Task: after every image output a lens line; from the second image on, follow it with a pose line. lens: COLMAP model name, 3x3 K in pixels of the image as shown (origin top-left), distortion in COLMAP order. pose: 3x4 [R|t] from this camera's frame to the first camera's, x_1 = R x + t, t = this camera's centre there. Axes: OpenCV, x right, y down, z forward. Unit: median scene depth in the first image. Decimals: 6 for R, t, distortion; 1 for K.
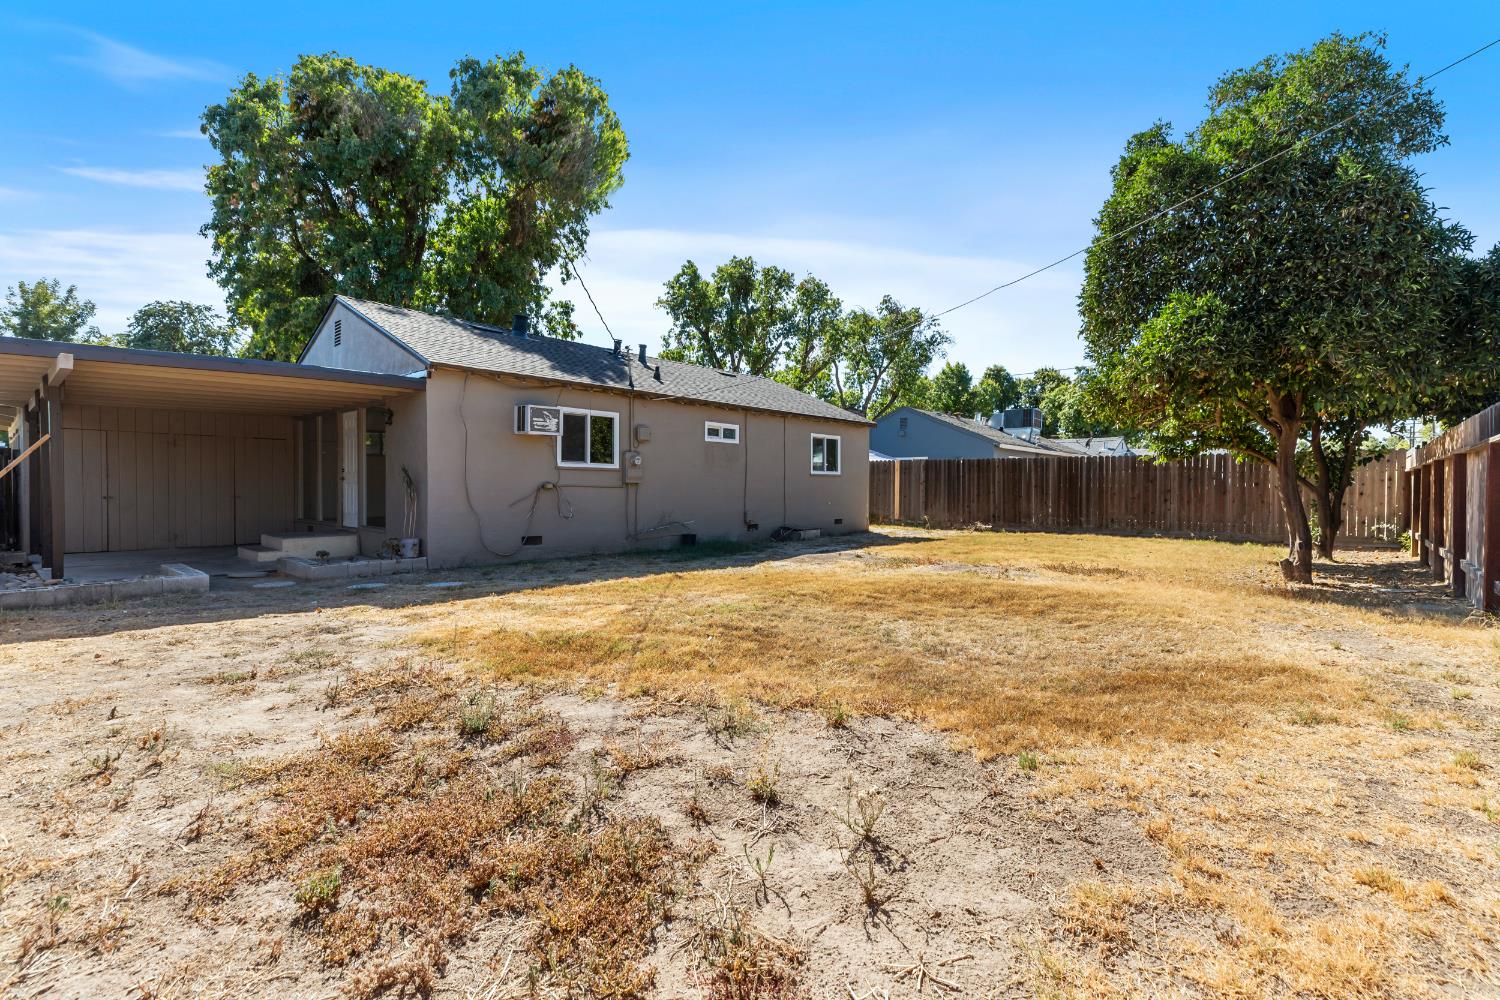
lens RADIAL K [[680.4, 0, 753.2], [0, 680.4, 491.4], [0, 0, 1]] dist [0.004995, -0.000170]
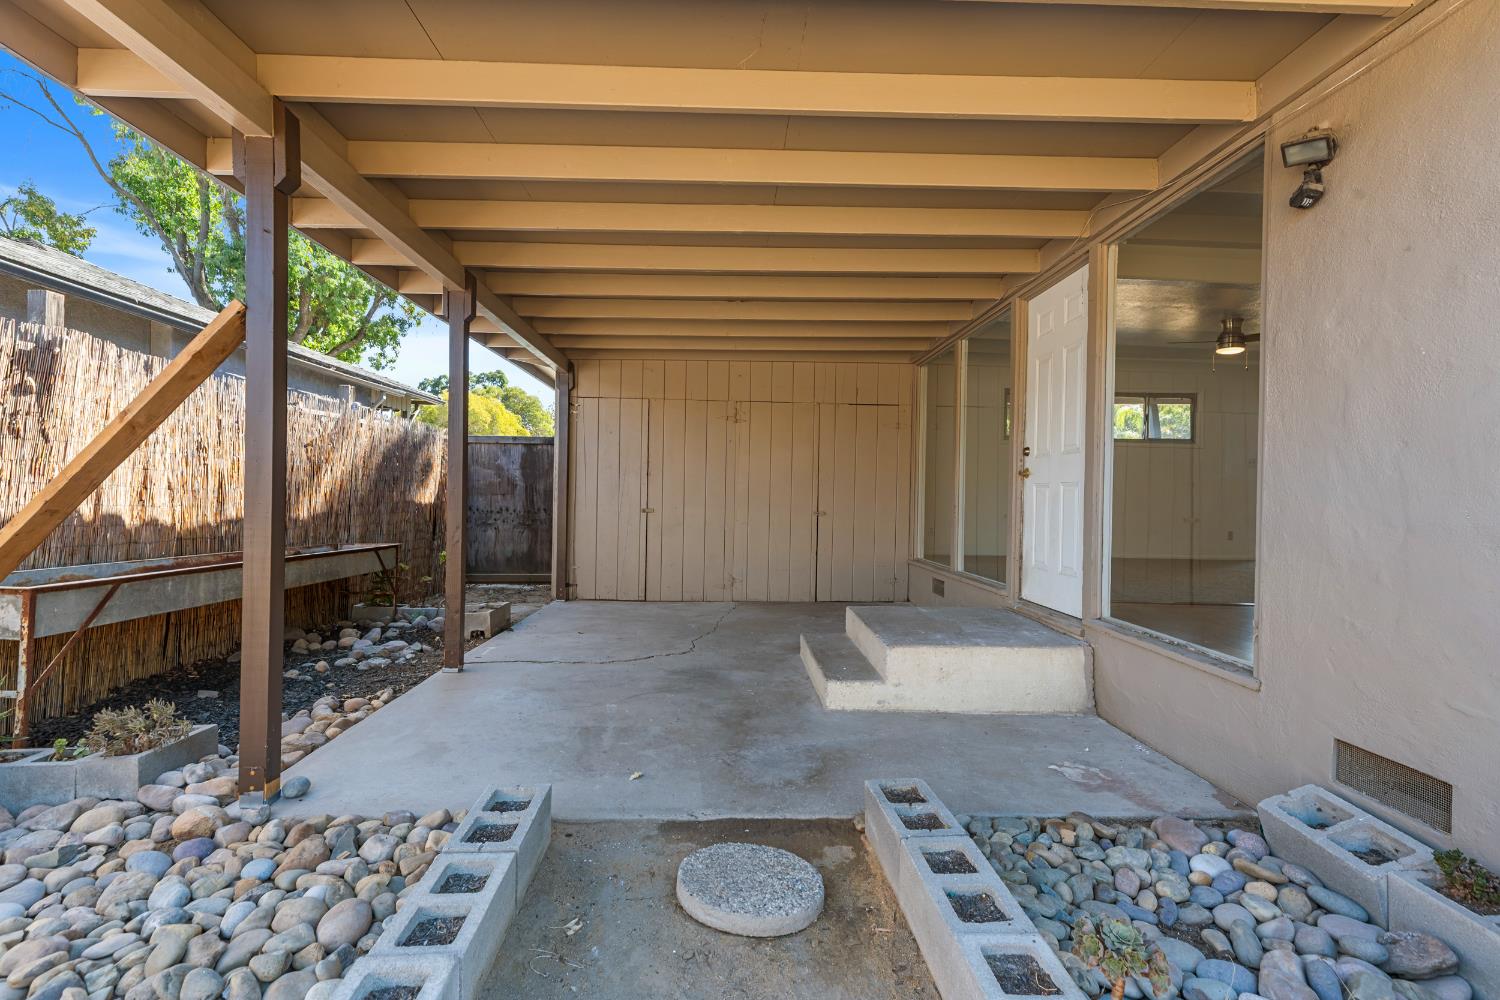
lens RADIAL K [[680.4, 0, 753.2], [0, 680.4, 491.4], [0, 0, 1]] dist [0.004995, -0.000170]
pose [[0.692379, 0.001793, -0.721532, -0.432821], [-0.015019, 0.999816, -0.011927, -0.001894], [0.721378, 0.019095, 0.692279, 0.627480]]
